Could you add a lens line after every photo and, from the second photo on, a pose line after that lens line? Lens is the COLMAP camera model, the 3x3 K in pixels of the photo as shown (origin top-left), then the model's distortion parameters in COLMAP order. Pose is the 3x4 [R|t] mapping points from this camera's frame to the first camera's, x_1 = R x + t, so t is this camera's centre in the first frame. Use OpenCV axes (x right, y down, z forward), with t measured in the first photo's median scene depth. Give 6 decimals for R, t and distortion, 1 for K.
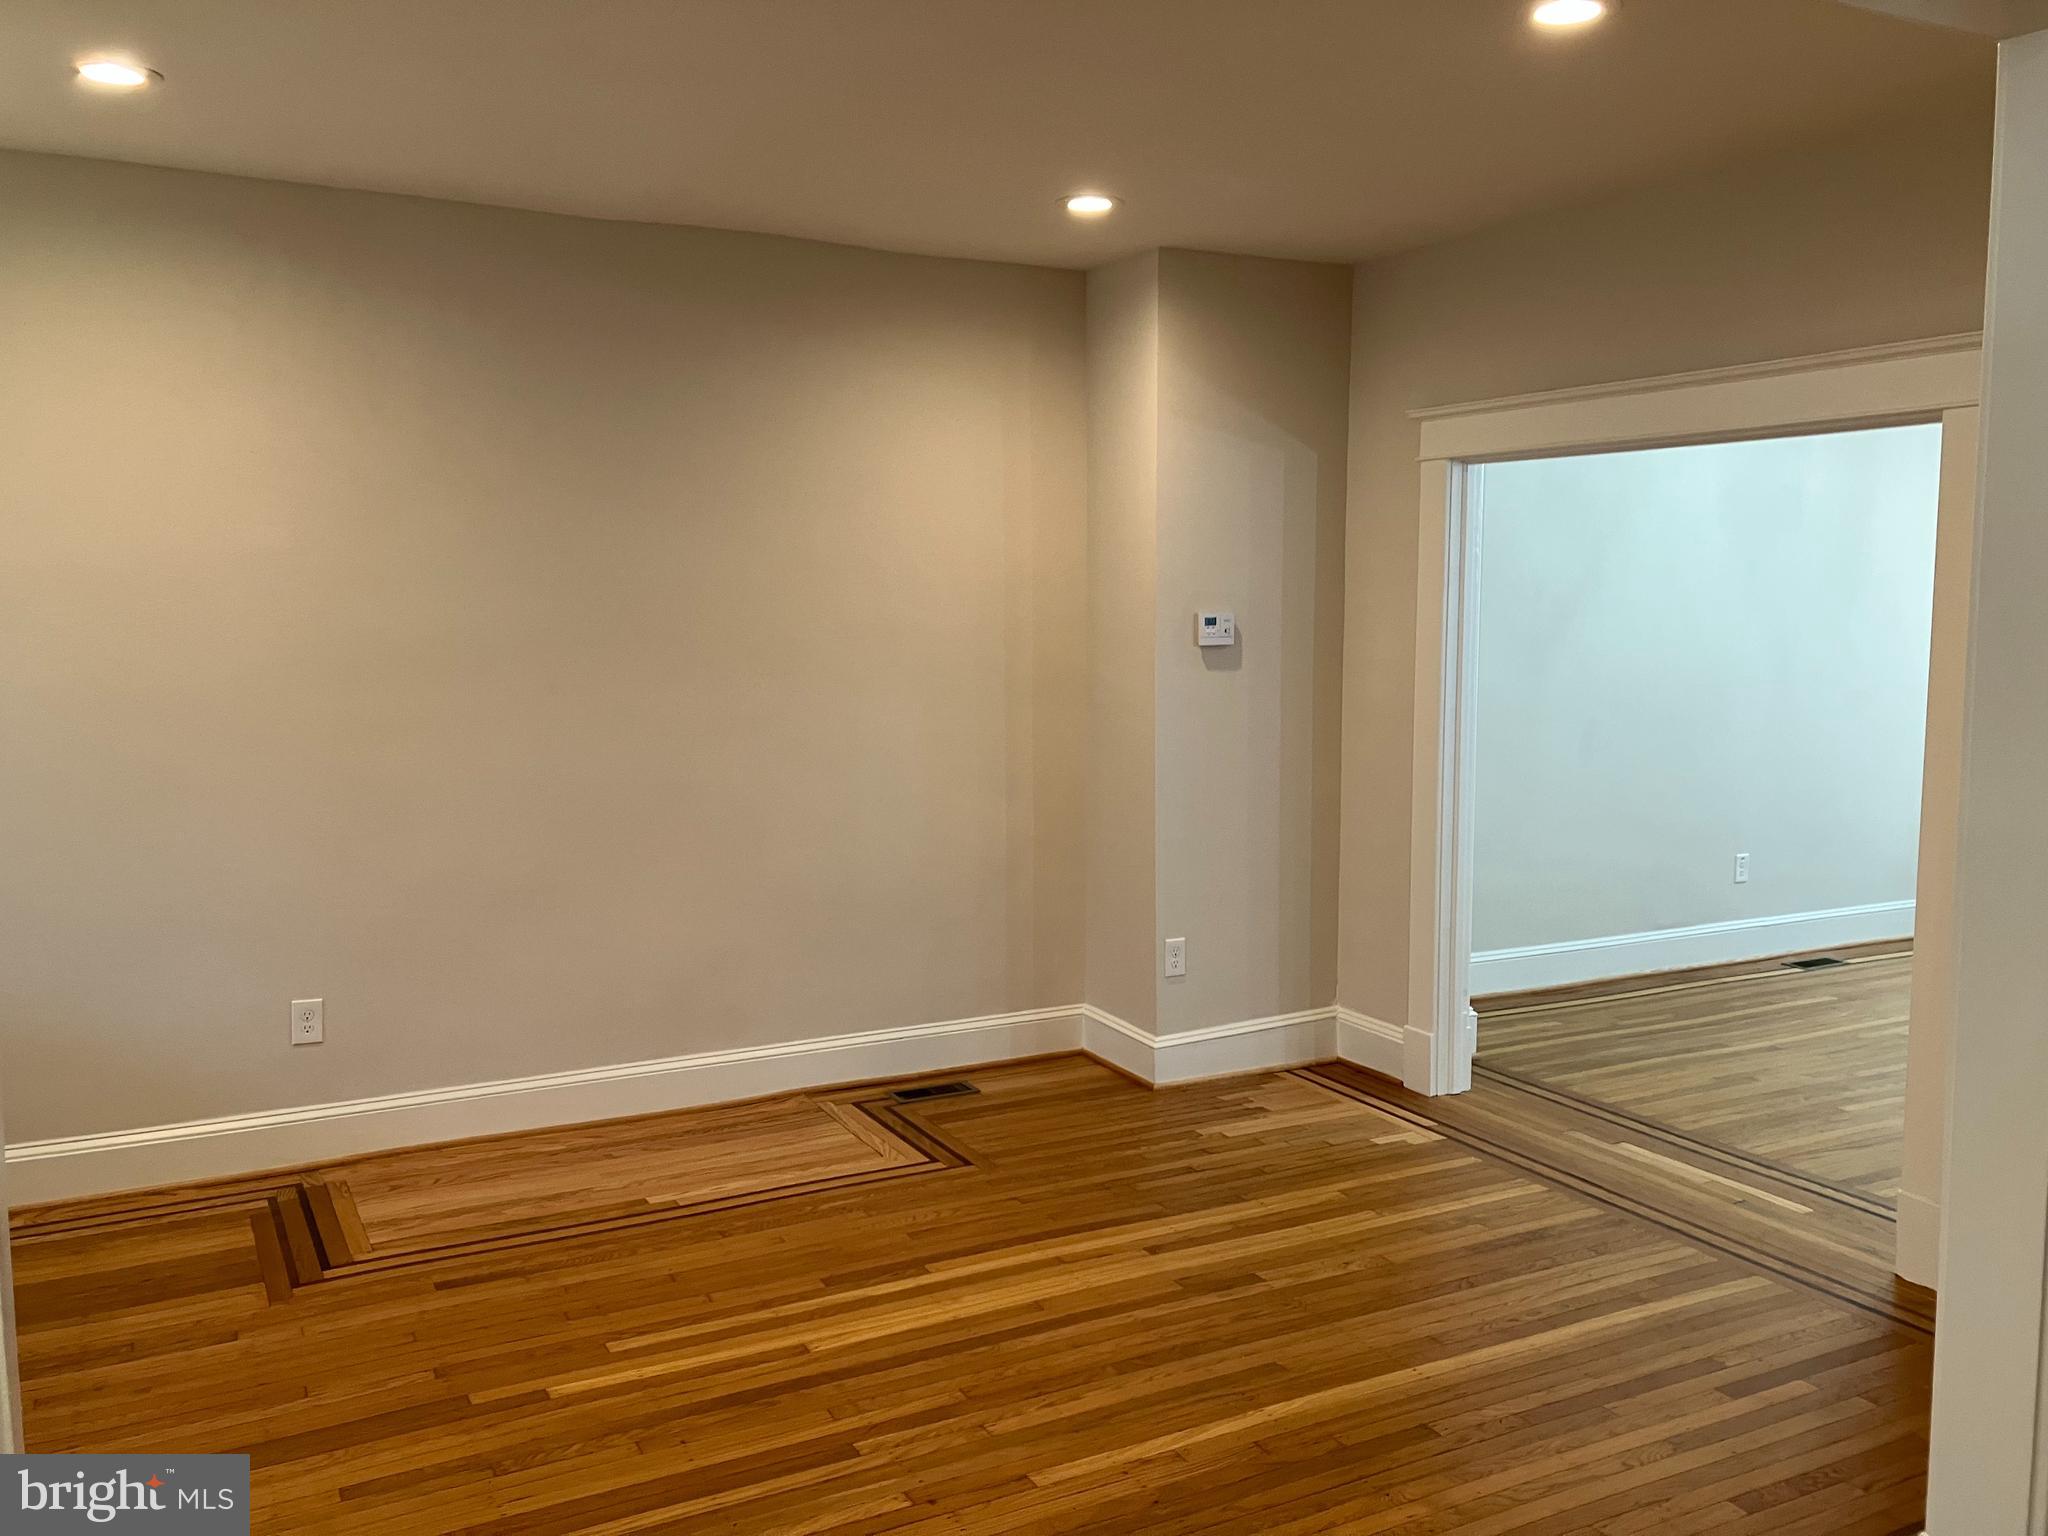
lens RADIAL K [[1668.0, 0, 1022.3], [0, 1668.0, 769.3], [0, 0, 1]] dist [0.041735, -0.051073]
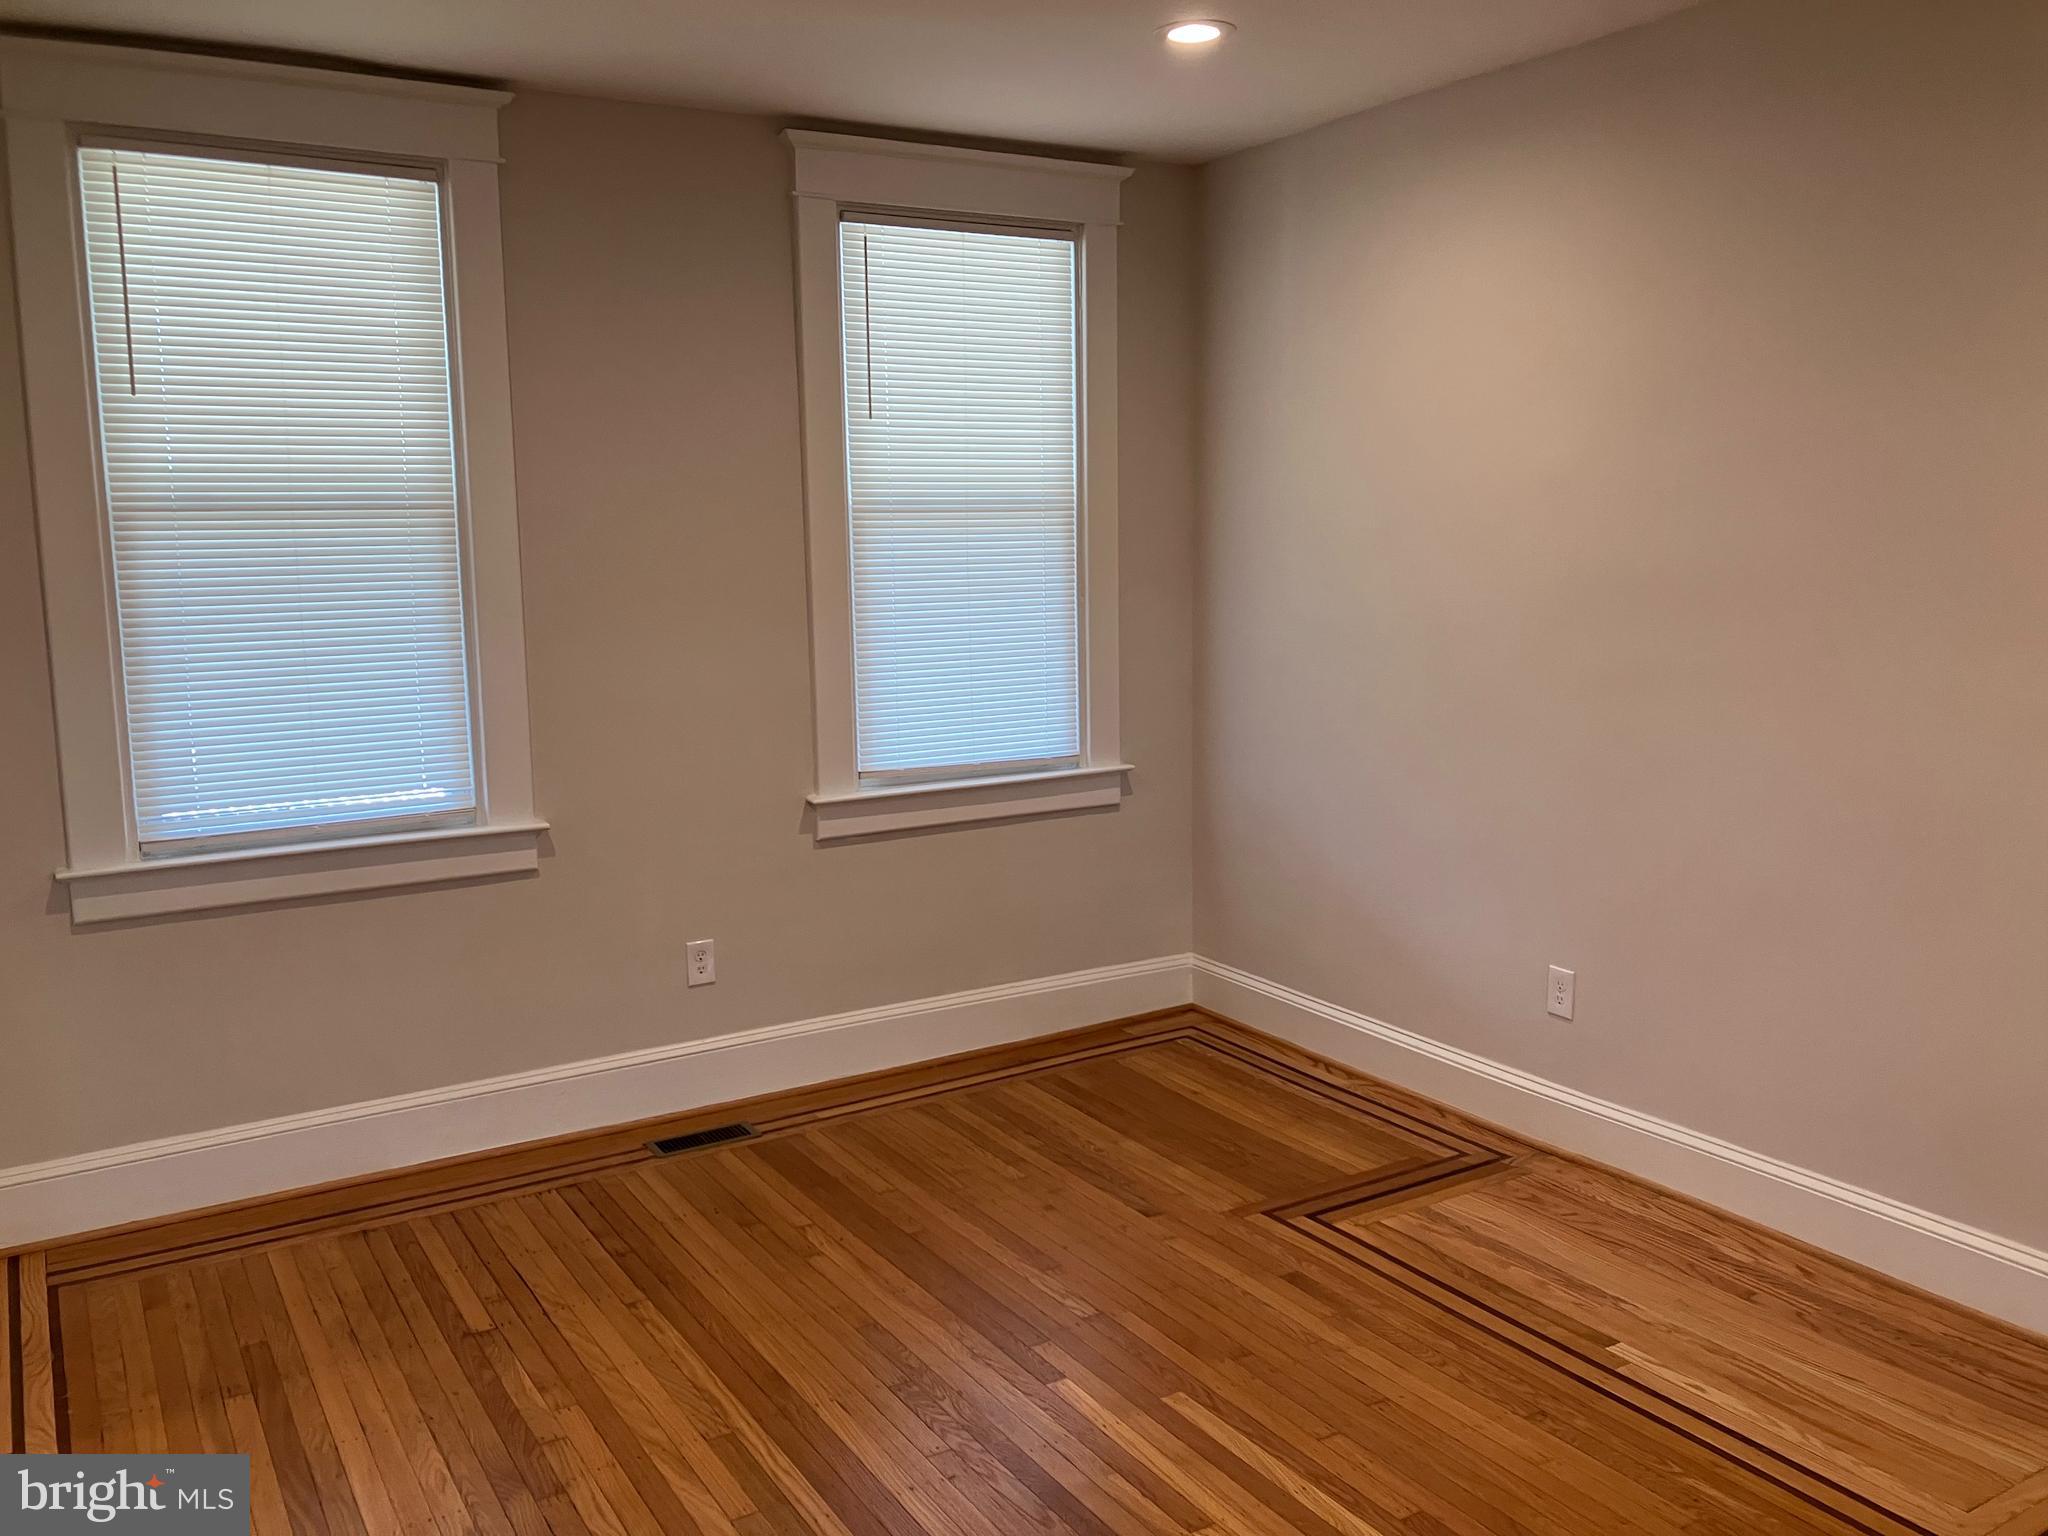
lens RADIAL K [[1668.0, 0, 1022.0], [0, 1668.0, 783.6], [0, 0, 1]] dist [0.041735, -0.051073]
pose [[0.069822, 0.151820, -0.985939, 0.451072], [-0.085675, 0.985612, 0.145702, -0.070754], [0.993874, 0.074297, 0.081825, 0.672079]]
